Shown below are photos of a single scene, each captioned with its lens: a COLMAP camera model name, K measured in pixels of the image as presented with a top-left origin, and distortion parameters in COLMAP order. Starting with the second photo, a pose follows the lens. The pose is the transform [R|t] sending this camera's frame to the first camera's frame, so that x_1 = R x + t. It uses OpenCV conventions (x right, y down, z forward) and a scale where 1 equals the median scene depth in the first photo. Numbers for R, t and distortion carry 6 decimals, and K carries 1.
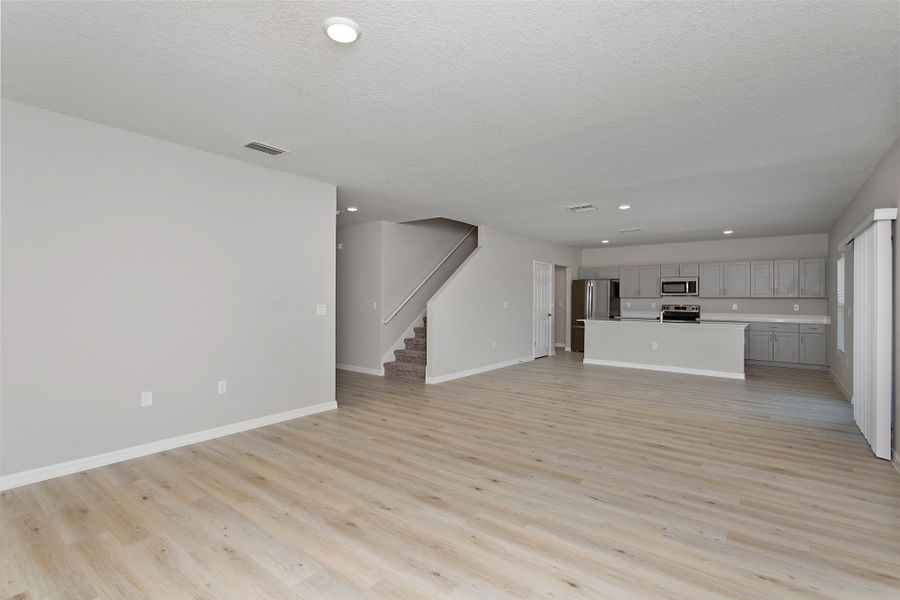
lens RADIAL K [[427.7, 0, 443.5], [0, 427.7, 297.1], [0, 0, 1]] dist [0.004963, 0.000457]
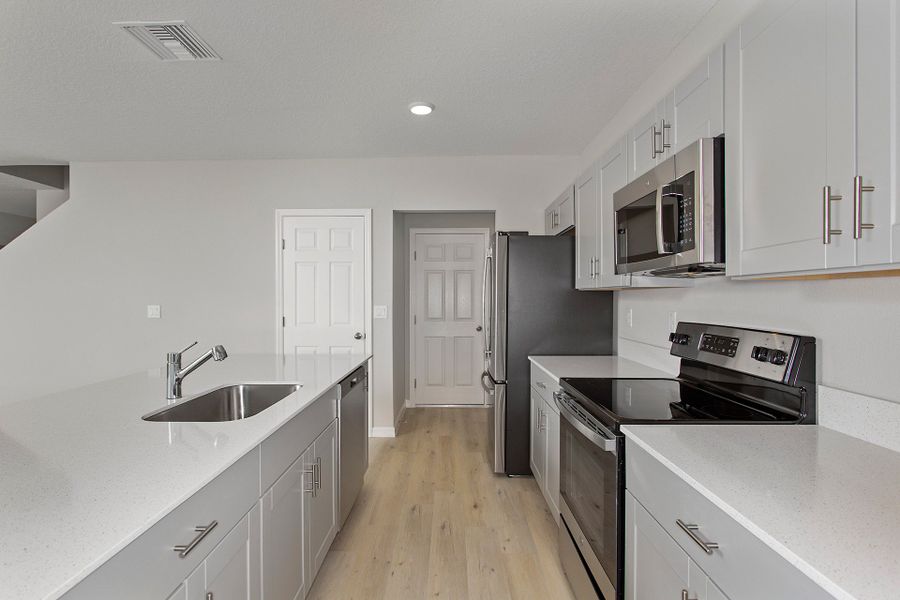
lens RADIAL K [[432.1, 0, 450.8], [0, 432.1, 298.5], [0, 0, 1]] dist [0.006370, 0.000757]
pose [[0.614265, -0.003660, -0.789091, 0.629122], [0.005281, 0.999986, -0.000527, 0.006107], [0.789082, -0.003843, 0.614276, 0.802705]]
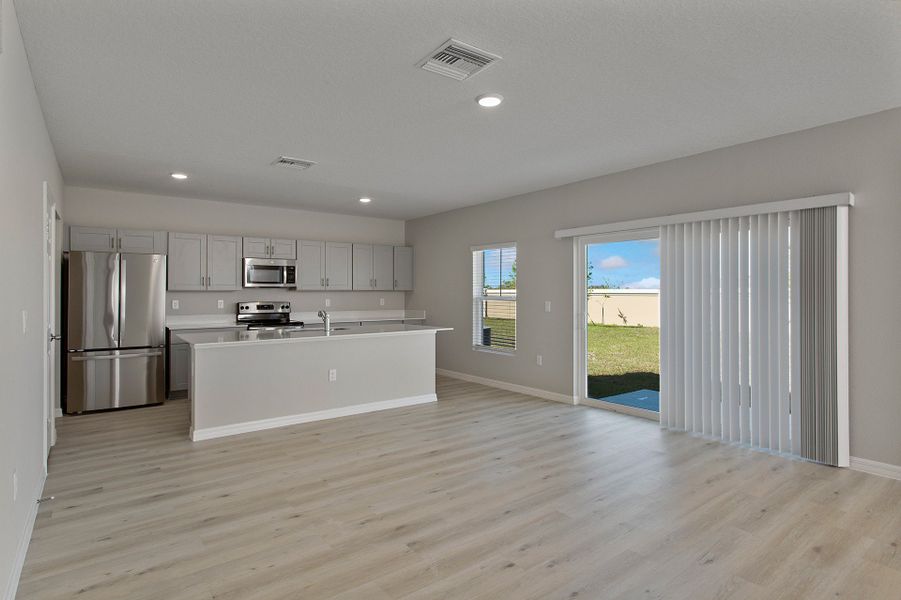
lens RADIAL K [[473.5, 0, 443.8], [0, 473.5, 298.3], [0, 0, 1]] dist [-0.001748, 0.001196]
pose [[0.270689, -0.017346, 0.962510, -0.058810], [0.000532, 0.999840, 0.017869, -0.000196], [-0.962667, -0.004325, 0.270655, 0.551361]]
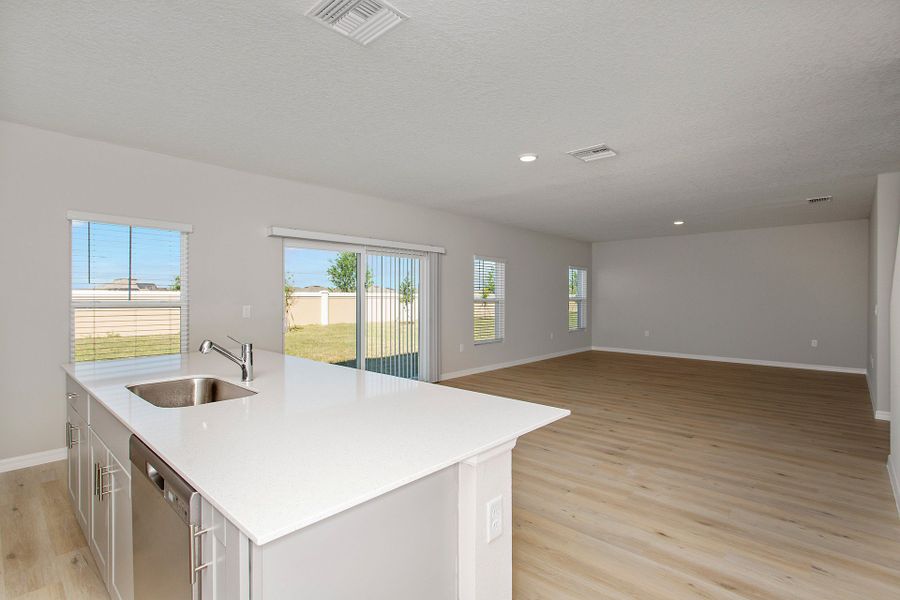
lens RADIAL K [[432.1, 0, 444.2], [0, 432.1, 299.8], [0, 0, 1]] dist [0.006370, 0.000757]
pose [[-0.995794, -0.006000, 0.091422, 0.306603], [-0.005888, 0.999982, 0.001491, 0.005943], [-0.091429, 0.000946, -0.995811, 1.034616]]
